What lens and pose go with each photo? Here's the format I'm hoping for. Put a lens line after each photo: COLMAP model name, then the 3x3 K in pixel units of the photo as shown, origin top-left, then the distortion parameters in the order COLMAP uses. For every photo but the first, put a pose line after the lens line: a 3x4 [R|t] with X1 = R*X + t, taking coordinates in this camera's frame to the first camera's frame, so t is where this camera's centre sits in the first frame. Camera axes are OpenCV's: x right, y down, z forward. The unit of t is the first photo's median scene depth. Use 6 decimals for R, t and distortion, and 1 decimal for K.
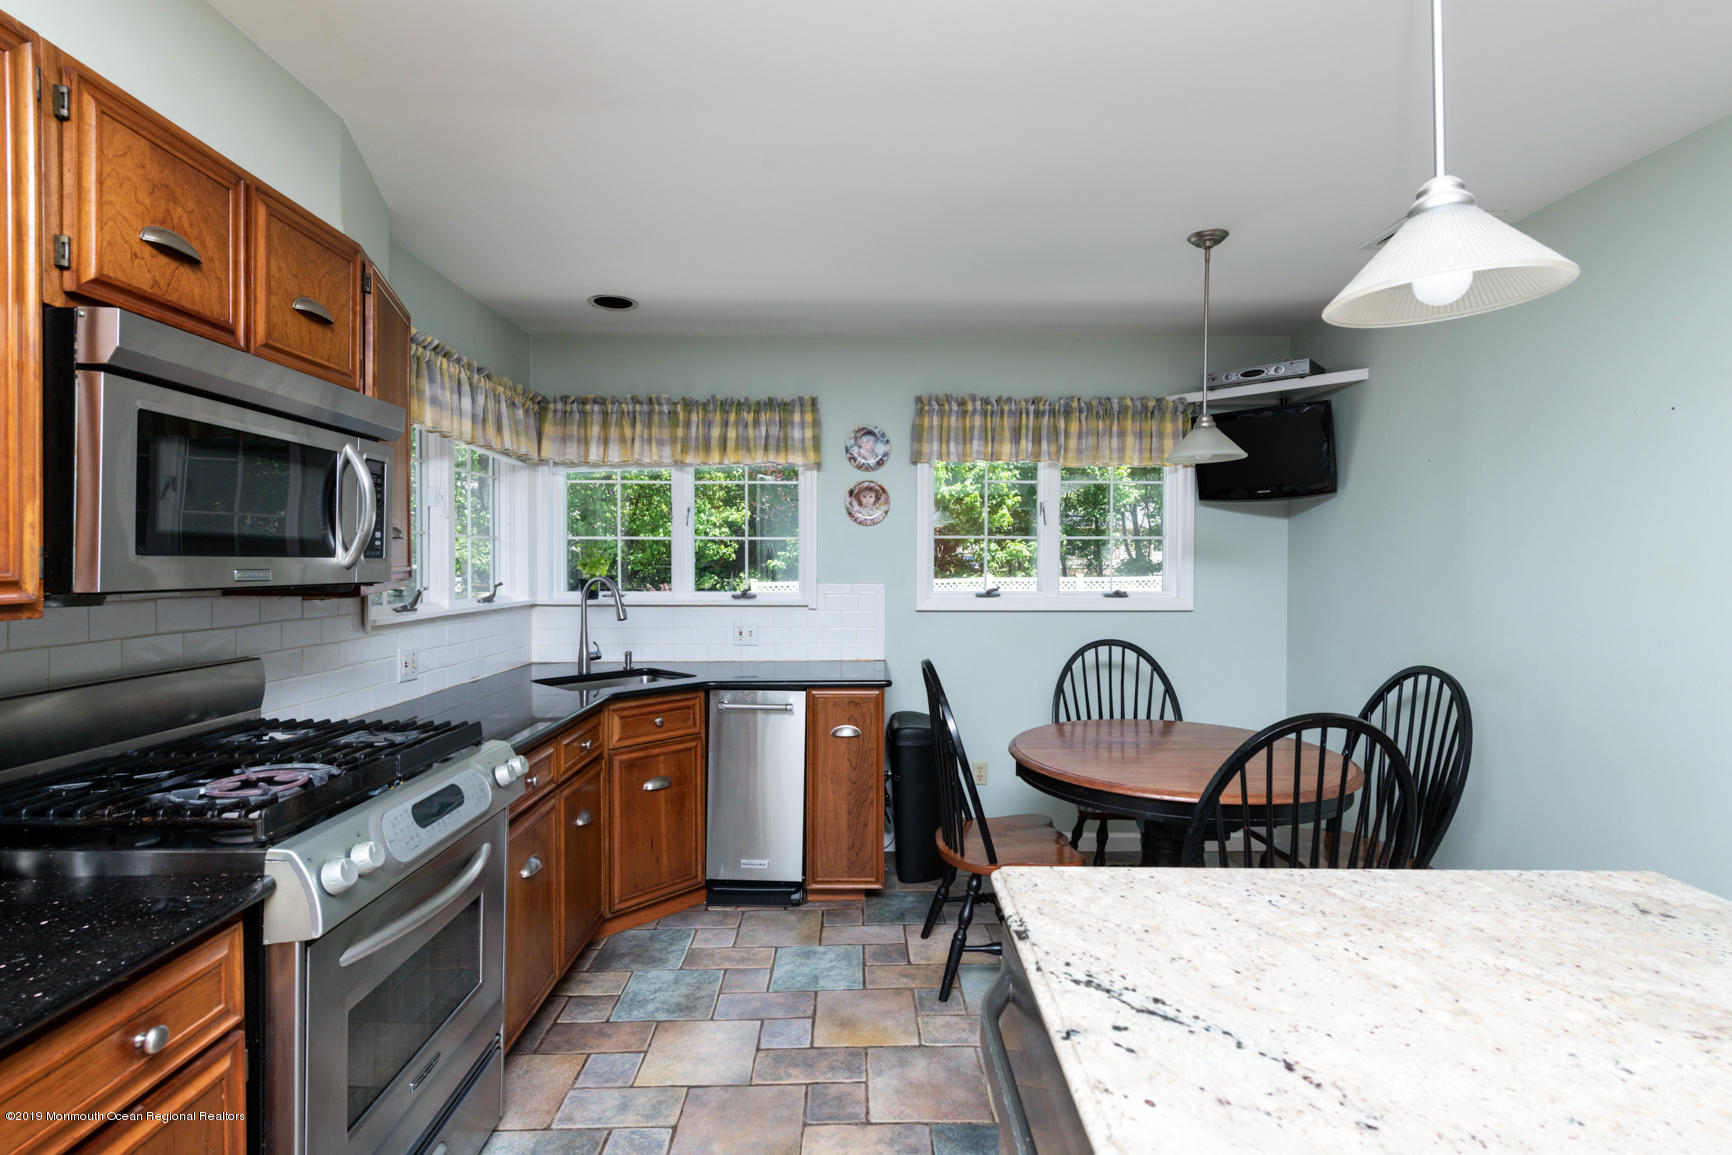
lens RADIAL K [[812.6, 0, 866.0], [0, 812.6, 577.5], [0, 0, 1]] dist [0.020535, -0.017338]
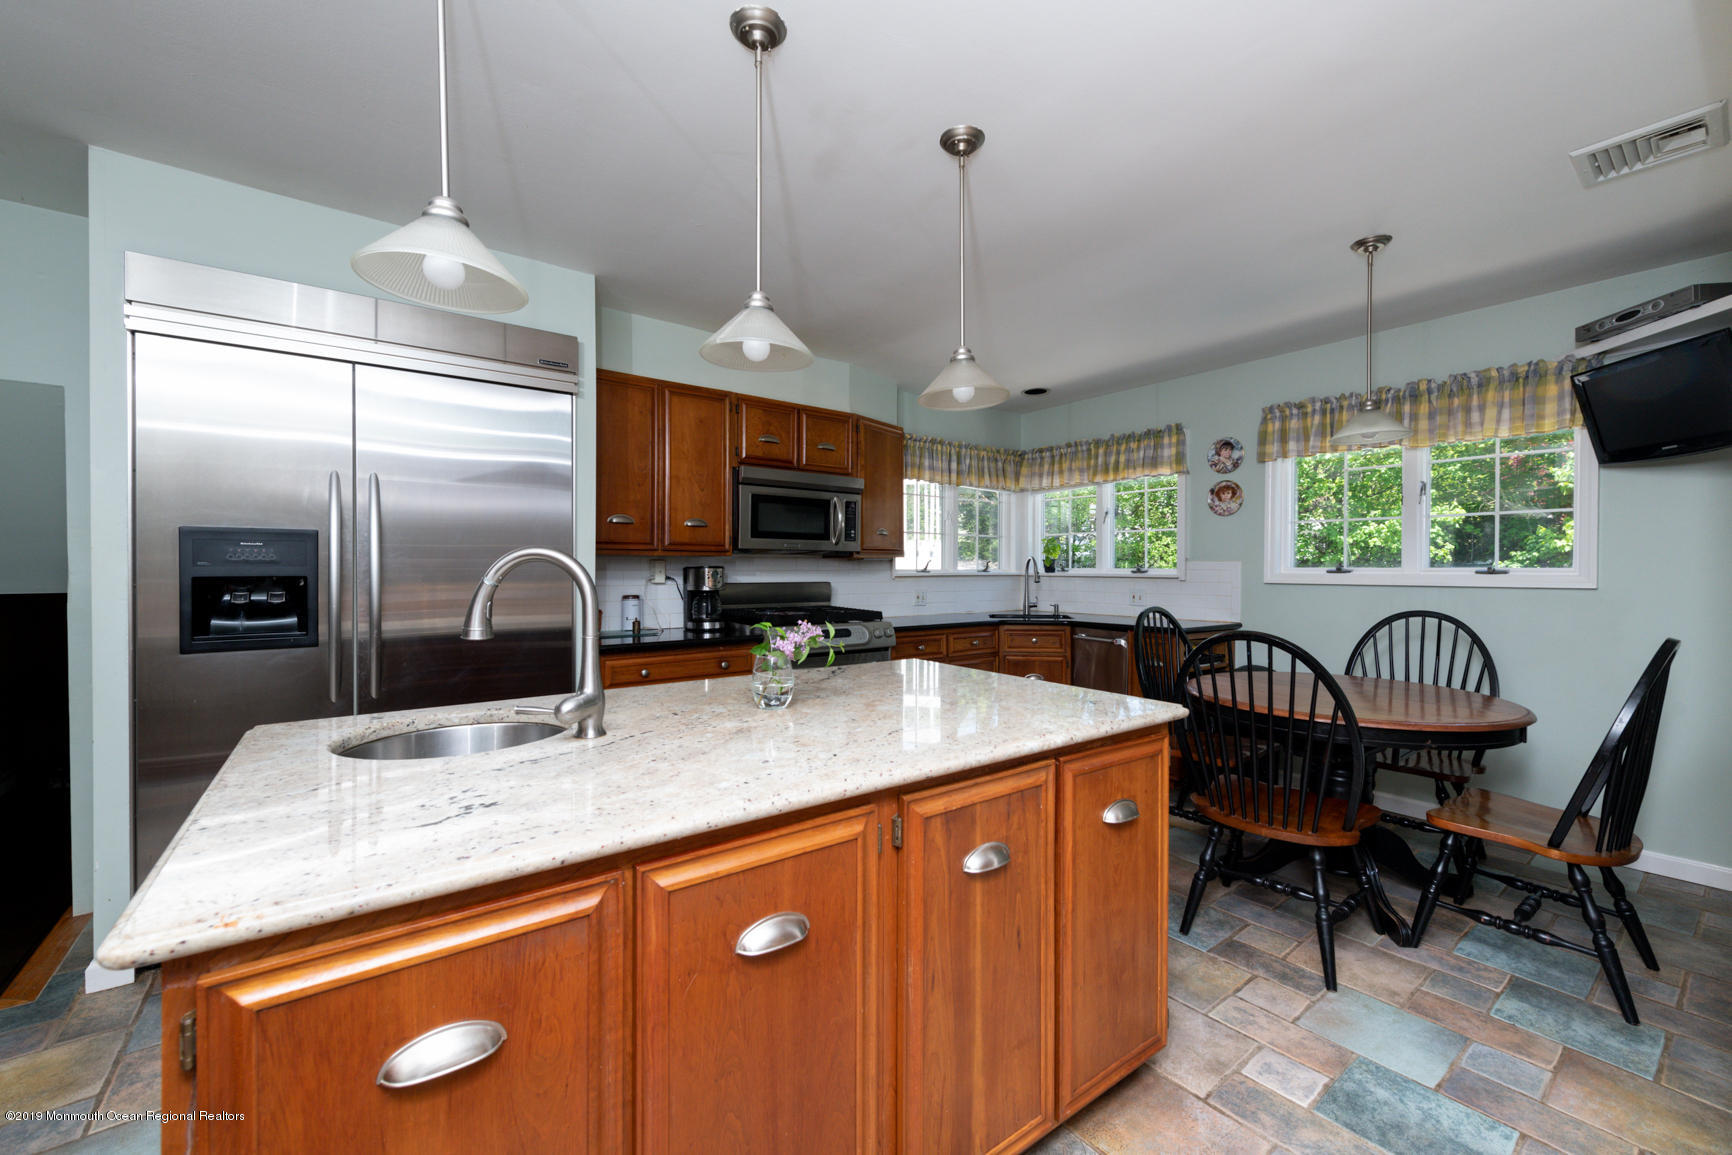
lens RADIAL K [[682.5, 0, 866.0], [0, 682.5, 577.5], [0, 0, 1]] dist [0.001673, -0.000194]
pose [[0.589018, 0.010527, -0.808052, 0.554887], [-0.016007, 0.999871, 0.001359, 0.041519], [0.807962, 0.012134, 0.589110, -0.087983]]
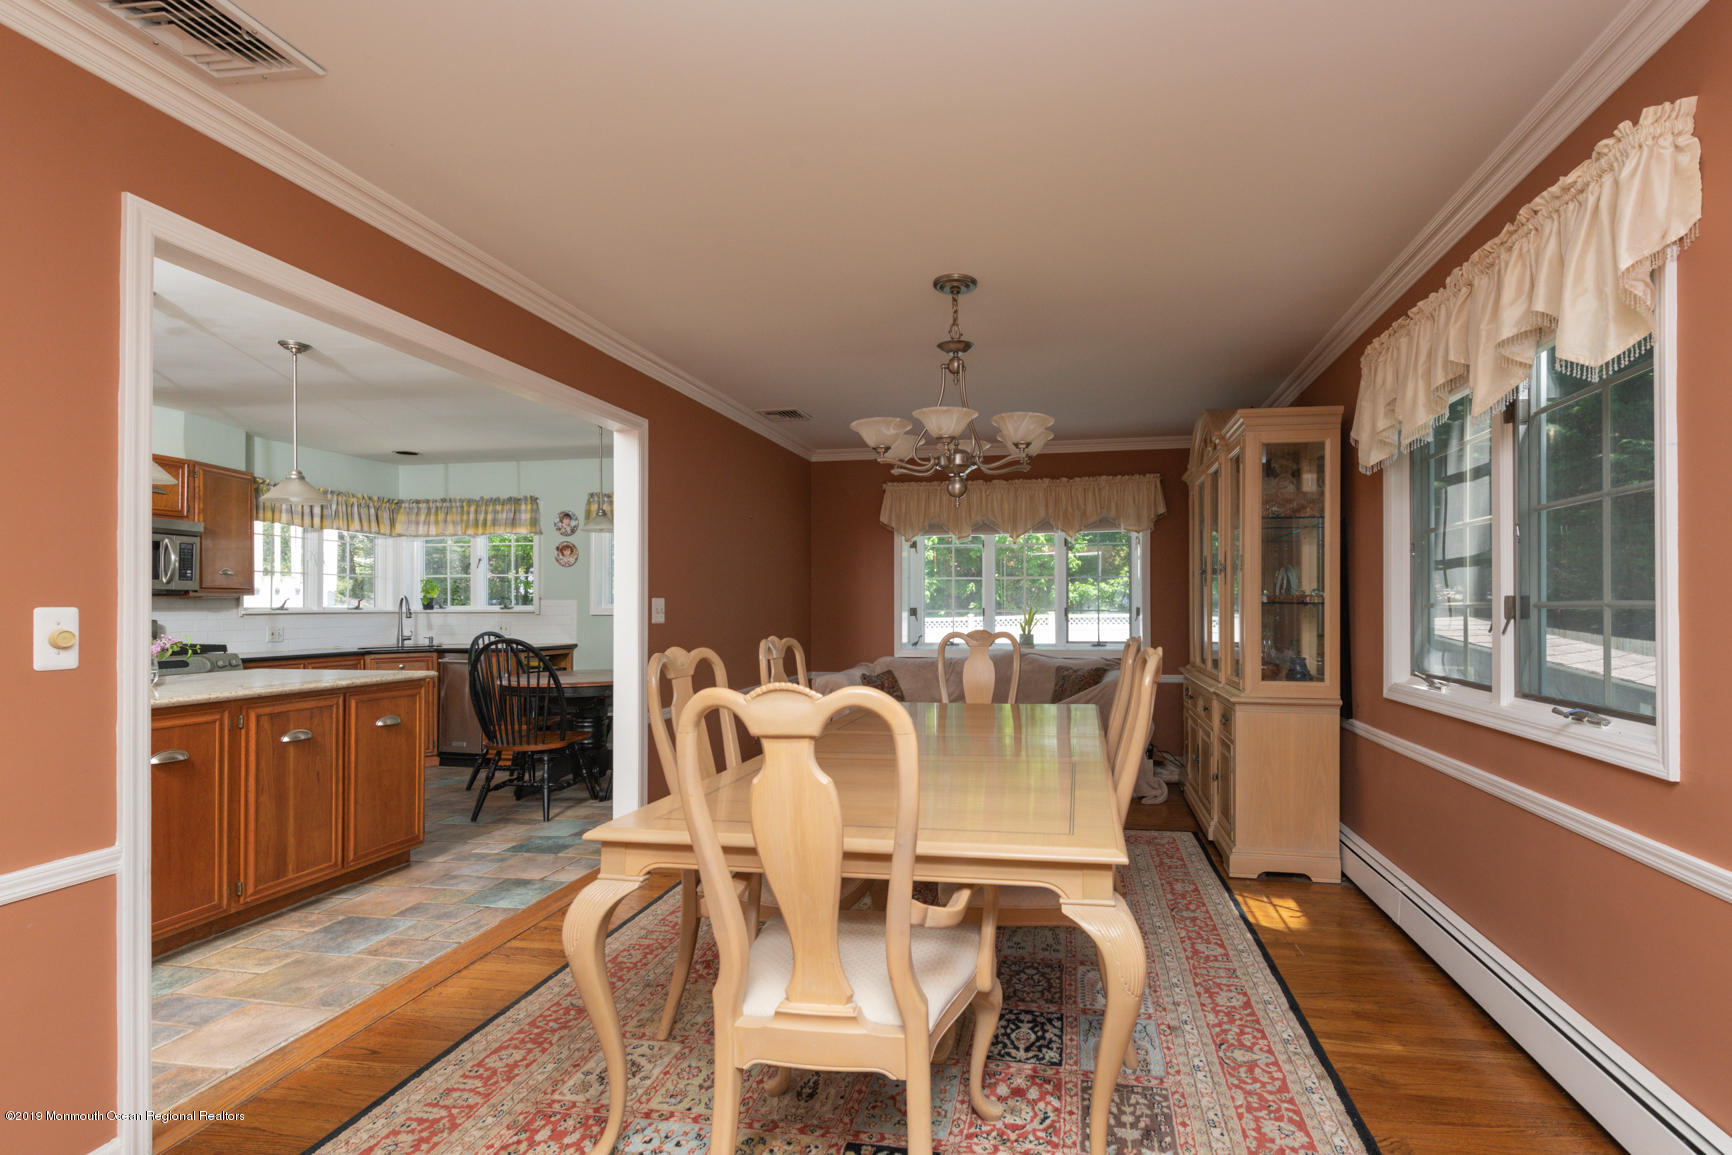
lens RADIAL K [[791.6, 0, 960.3], [0, 791.6, 599.8], [0, 0, 1]] dist [0.001067, -0.000085]
pose [[0.986394, -0.006889, -0.164253, 1.158625], [0.002228, 0.999590, -0.028545, 0.059428], [0.164383, 0.027791, 0.986005, -0.561884]]
